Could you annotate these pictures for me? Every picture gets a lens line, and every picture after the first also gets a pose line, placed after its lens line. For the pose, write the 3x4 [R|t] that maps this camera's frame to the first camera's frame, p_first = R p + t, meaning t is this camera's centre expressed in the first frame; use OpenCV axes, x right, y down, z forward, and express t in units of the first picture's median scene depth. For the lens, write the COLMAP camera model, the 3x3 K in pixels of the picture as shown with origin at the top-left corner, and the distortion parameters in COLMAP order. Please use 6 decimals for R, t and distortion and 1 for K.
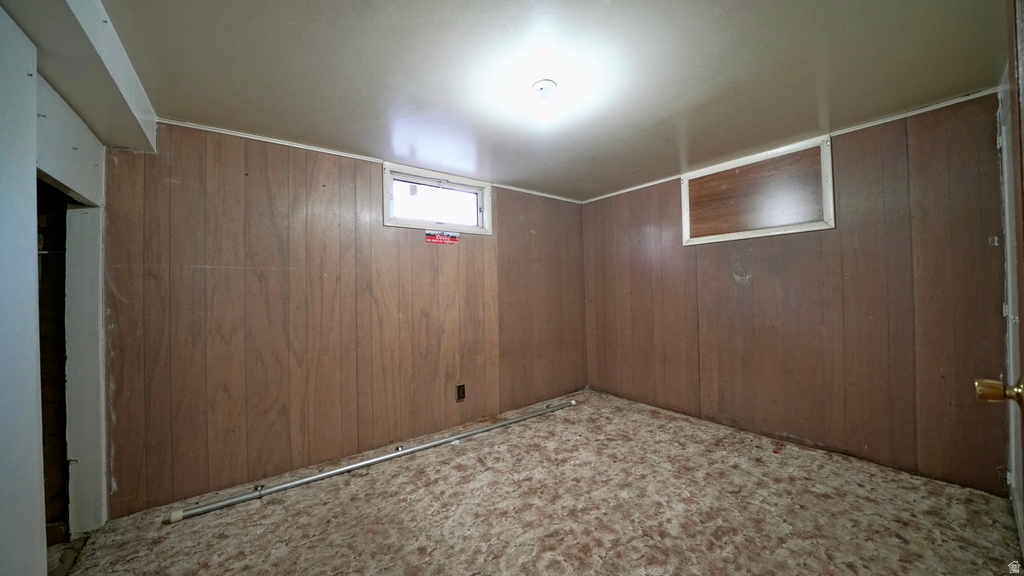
lens RADIAL K [[351.2, 0, 509.9], [0, 351.2, 288.7], [0, 0, 1]] dist [-0.019843, 0.000027]
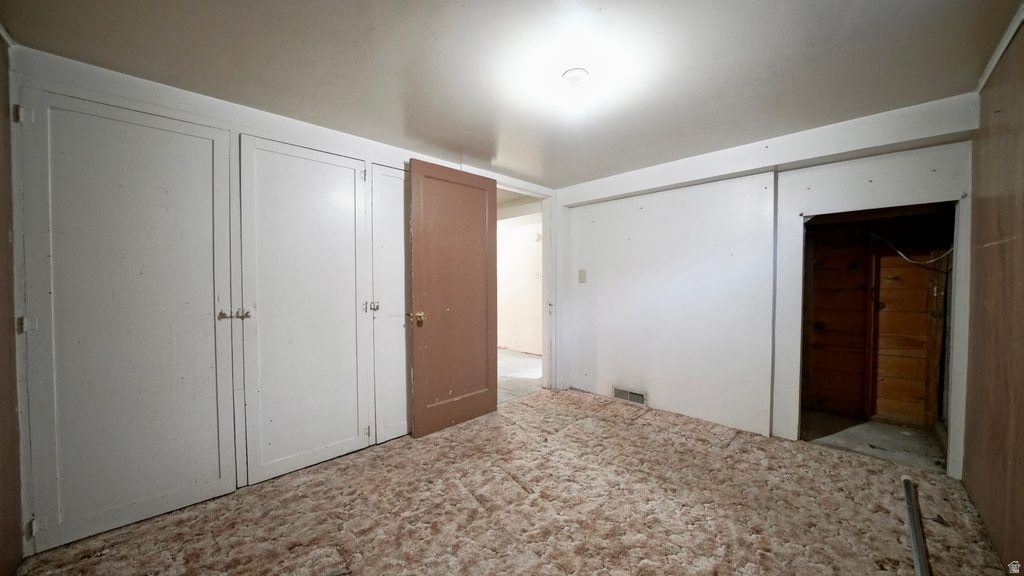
lens RADIAL K [[351.2, 0, 509.9], [0, 351.2, 288.7], [0, 0, 1]] dist [-0.019843, 0.000027]
pose [[-0.992782, 0.027862, -0.116651, 0.397715], [0.026738, 0.999580, 0.011196, 0.000629], [0.116914, 0.007996, -0.993110, 1.893386]]
